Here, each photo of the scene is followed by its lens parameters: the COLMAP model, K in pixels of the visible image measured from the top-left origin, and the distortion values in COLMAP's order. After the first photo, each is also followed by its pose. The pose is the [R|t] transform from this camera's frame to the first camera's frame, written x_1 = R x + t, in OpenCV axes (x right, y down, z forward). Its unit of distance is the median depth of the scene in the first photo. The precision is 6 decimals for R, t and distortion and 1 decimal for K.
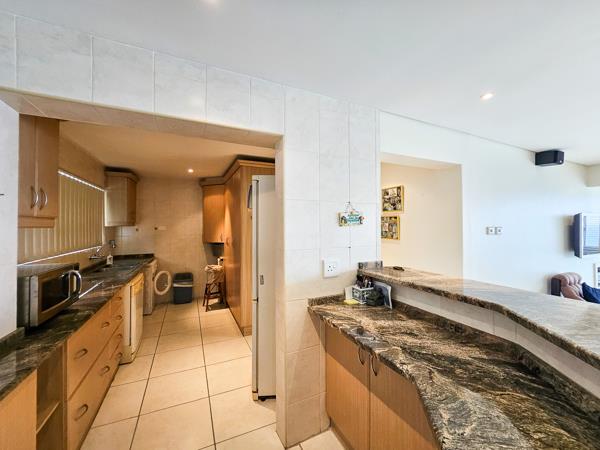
lens RADIAL K [[245.5, 0, 300.0], [0, 245.5, 223.8], [0, 0, 1]] dist [-0.002409, -0.000635]
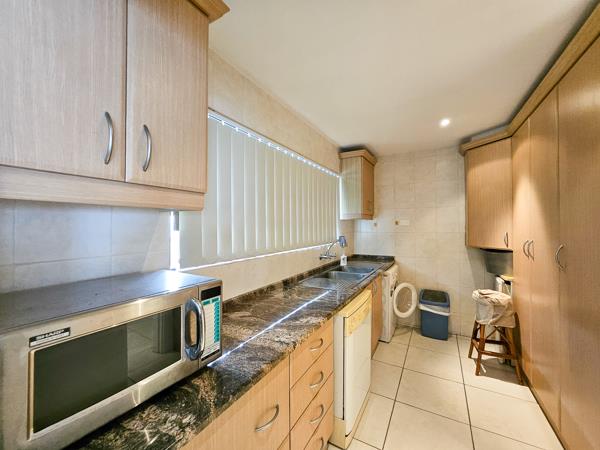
lens RADIAL K [[245.5, 0, 318.1], [0, 245.5, 219.0], [0, 0, 1]] dist [-0.002409, -0.000635]
pose [[0.631820, -0.014160, -0.774986, -0.172454], [0.003004, 0.999870, -0.015821, 0.019299], [0.775110, 0.007668, 0.631780, 0.368638]]
